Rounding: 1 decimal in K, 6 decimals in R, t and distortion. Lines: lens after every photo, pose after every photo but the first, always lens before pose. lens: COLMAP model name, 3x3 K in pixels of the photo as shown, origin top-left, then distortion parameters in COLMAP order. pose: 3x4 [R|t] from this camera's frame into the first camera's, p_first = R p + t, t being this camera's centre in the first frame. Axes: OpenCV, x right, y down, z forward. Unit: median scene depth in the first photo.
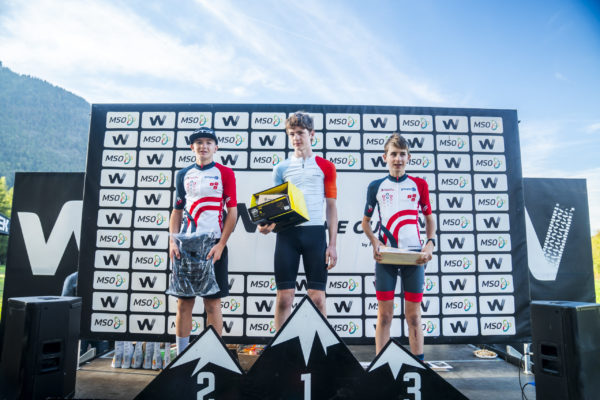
lens RADIAL K [[418.4, 0, 300.0], [0, 418.4, 200.0], [0, 0, 1]] dist [-0.083671, 0.008641]
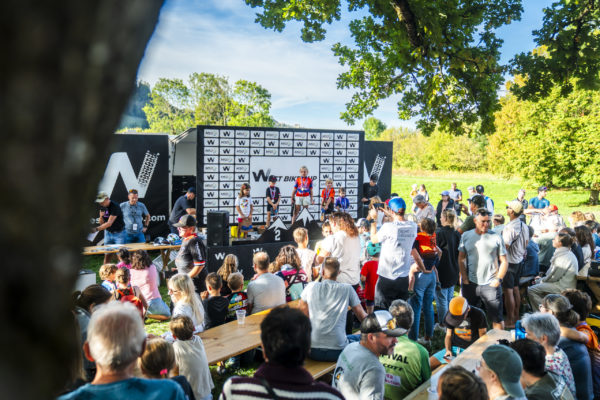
lens RADIAL K [[558.2, 0, 300.0], [0, 558.2, 200.0], [0, 0, 1]] dist [0.003924, 0.006240]
pose [[0.917482, -0.028724, 0.396738, -1.218721], [-0.066818, 0.972088, 0.224901, -0.563078], [-0.392125, -0.232852, 0.889954, -2.015961]]
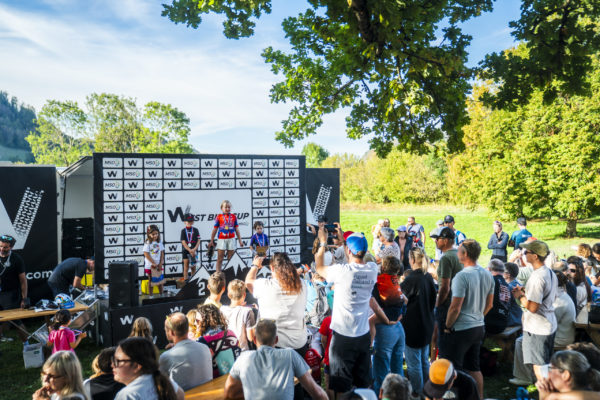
lens RADIAL K [[665.8, 0, 300.0], [0, 665.8, 200.0], [0, 0, 1]] dist [0.088158, 0.006650]
pose [[0.868496, -0.031554, 0.494692, -1.172804], [-0.052380, 0.986543, 0.154888, -0.529544], [-0.492922, -0.160431, 0.855155, -1.913816]]
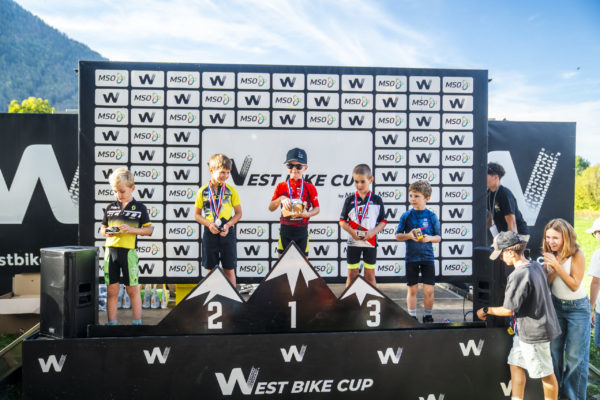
lens RADIAL K [[534.2, 0, 300.0], [0, 534.2, 200.0], [0, 0, 1]] dist [-0.012600, -0.011332]
pose [[0.998311, -0.003862, 0.057975, -0.037621], [-0.005189, 0.987877, 0.155153, -0.102435], [-0.057871, -0.155191, 0.986188, -0.401178]]
